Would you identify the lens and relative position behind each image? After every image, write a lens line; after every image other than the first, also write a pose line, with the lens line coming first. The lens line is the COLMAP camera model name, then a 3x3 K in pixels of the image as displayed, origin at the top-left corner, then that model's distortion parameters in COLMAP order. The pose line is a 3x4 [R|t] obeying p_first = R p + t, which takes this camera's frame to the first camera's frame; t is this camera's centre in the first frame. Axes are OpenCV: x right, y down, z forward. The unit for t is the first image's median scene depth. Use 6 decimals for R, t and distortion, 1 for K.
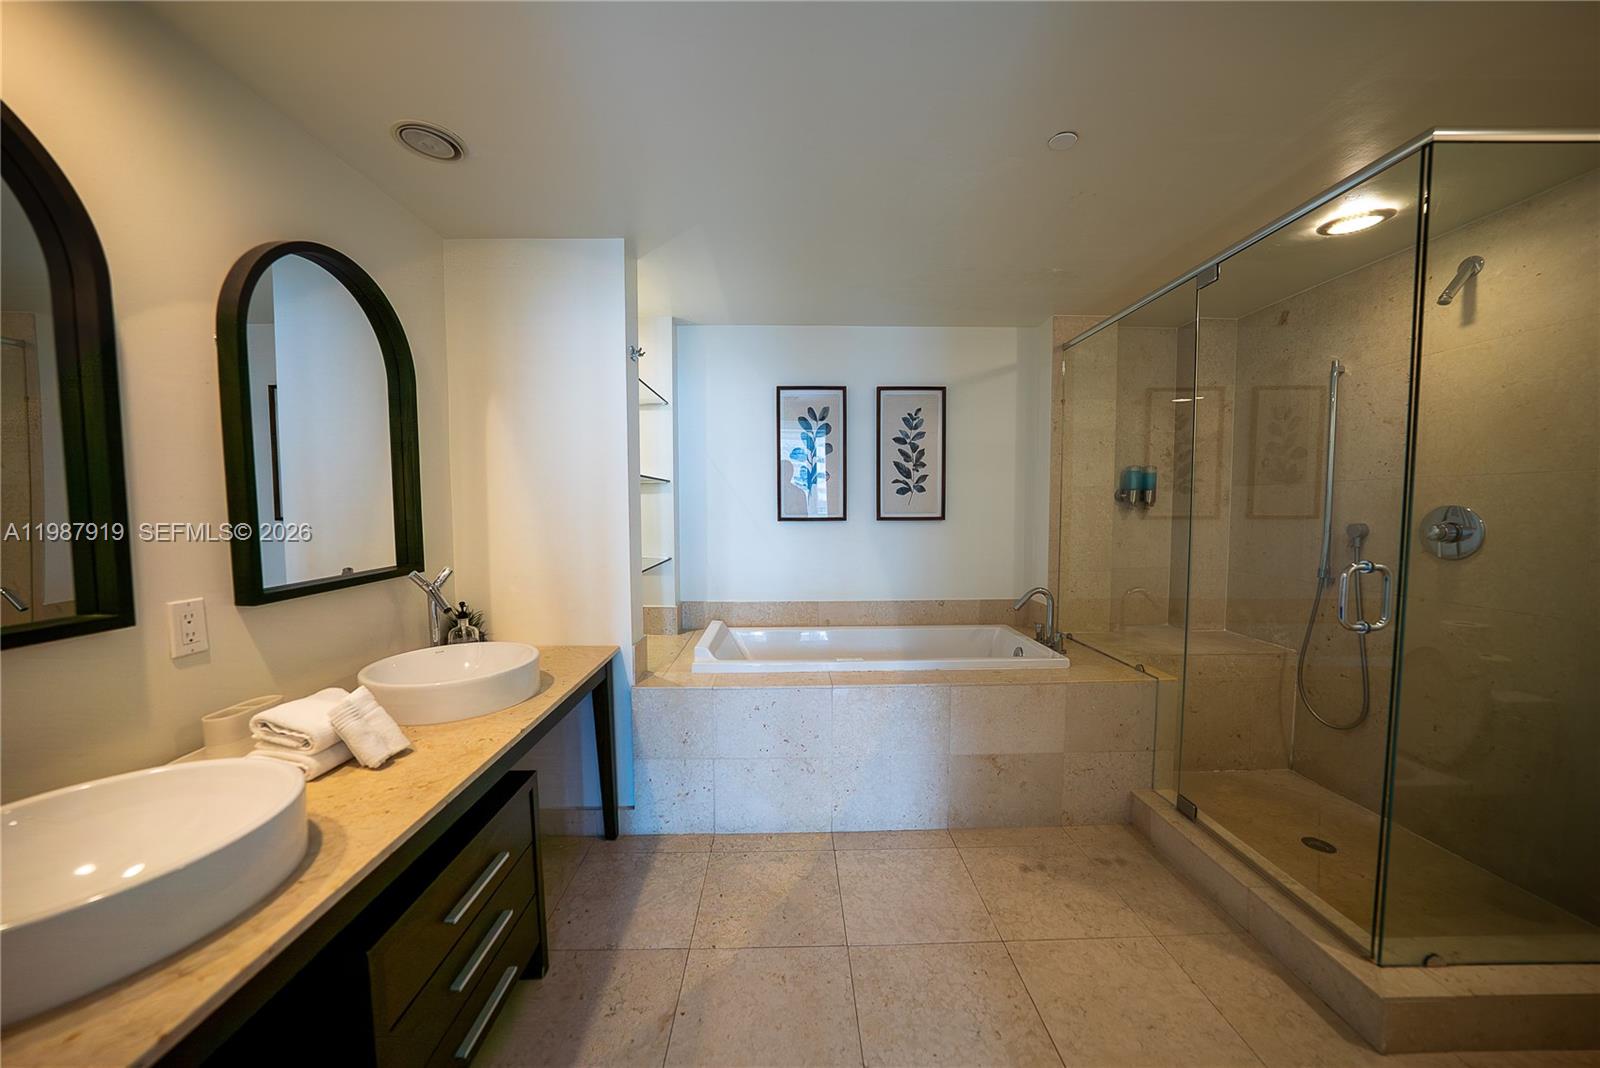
lens RADIAL K [[561.6, 0, 801.8], [0, 561.6, 537.5], [0, 0, 1]] dist [-0.019937, 0.002800]
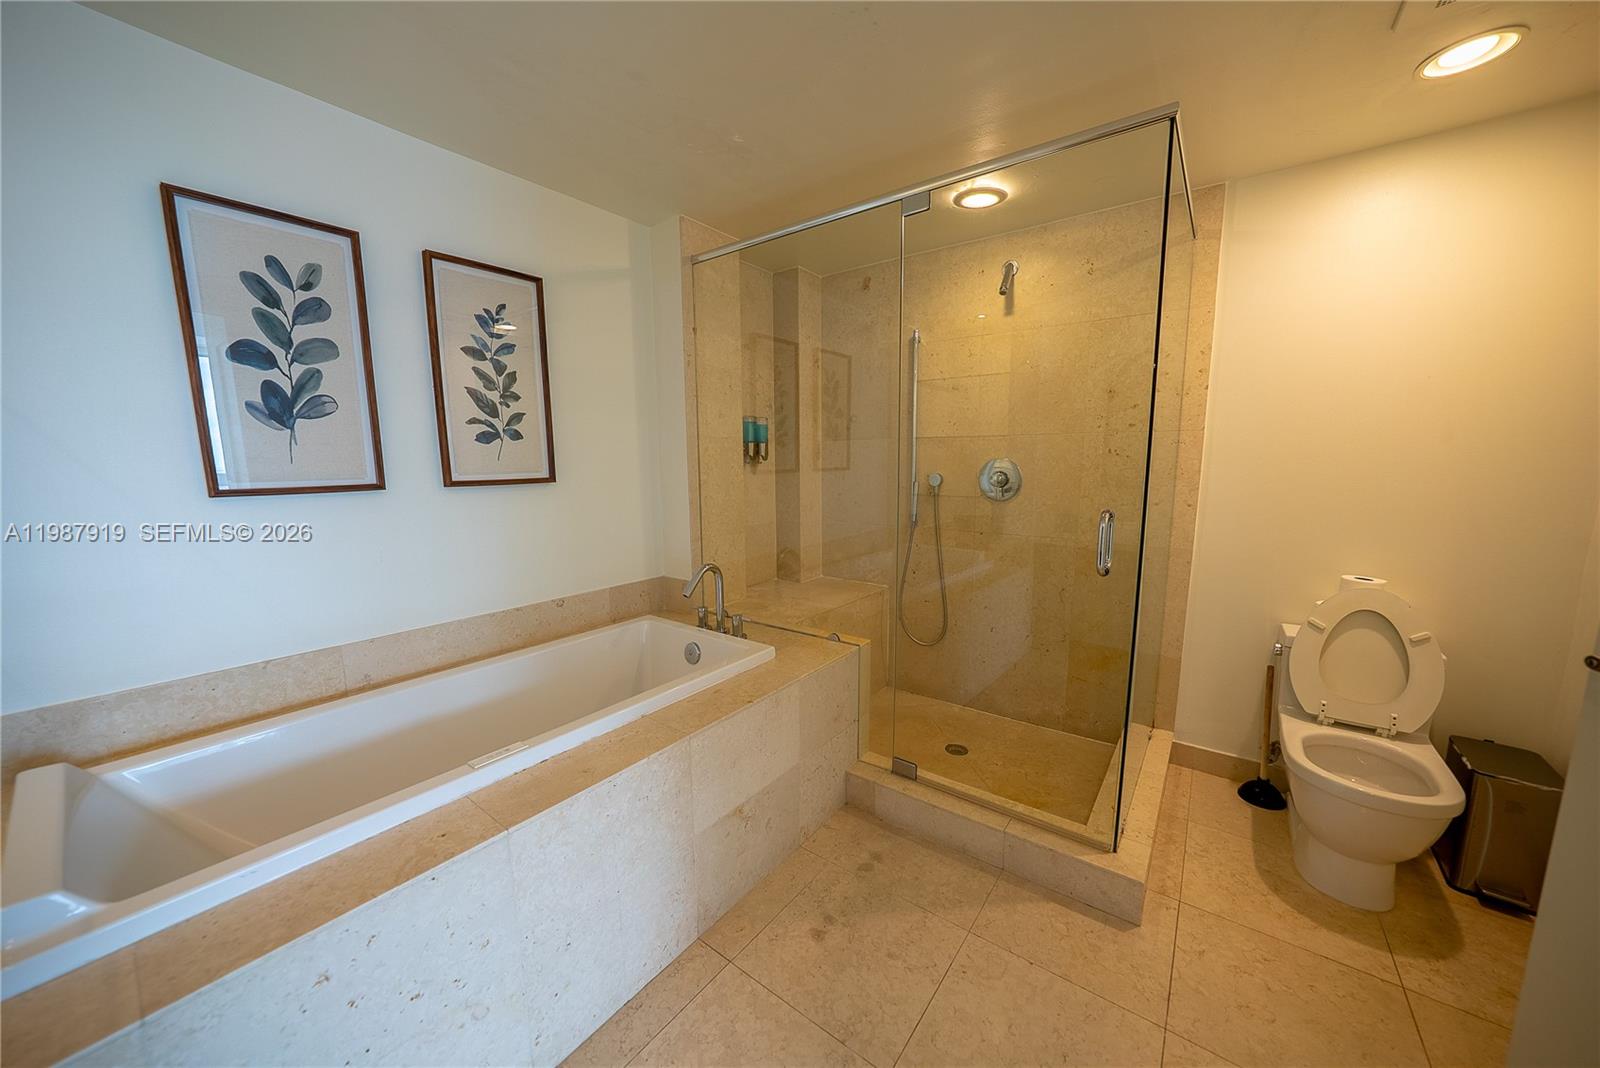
lens RADIAL K [[561.6, 0, 799.5], [0, 561.6, 538.2], [0, 0, 1]] dist [-0.019937, 0.002800]
pose [[0.621724, -0.111593, 0.775246, -0.100261], [0.047205, 0.993338, 0.105129, -0.022194], [-0.781812, -0.028765, 0.622850, 0.365955]]
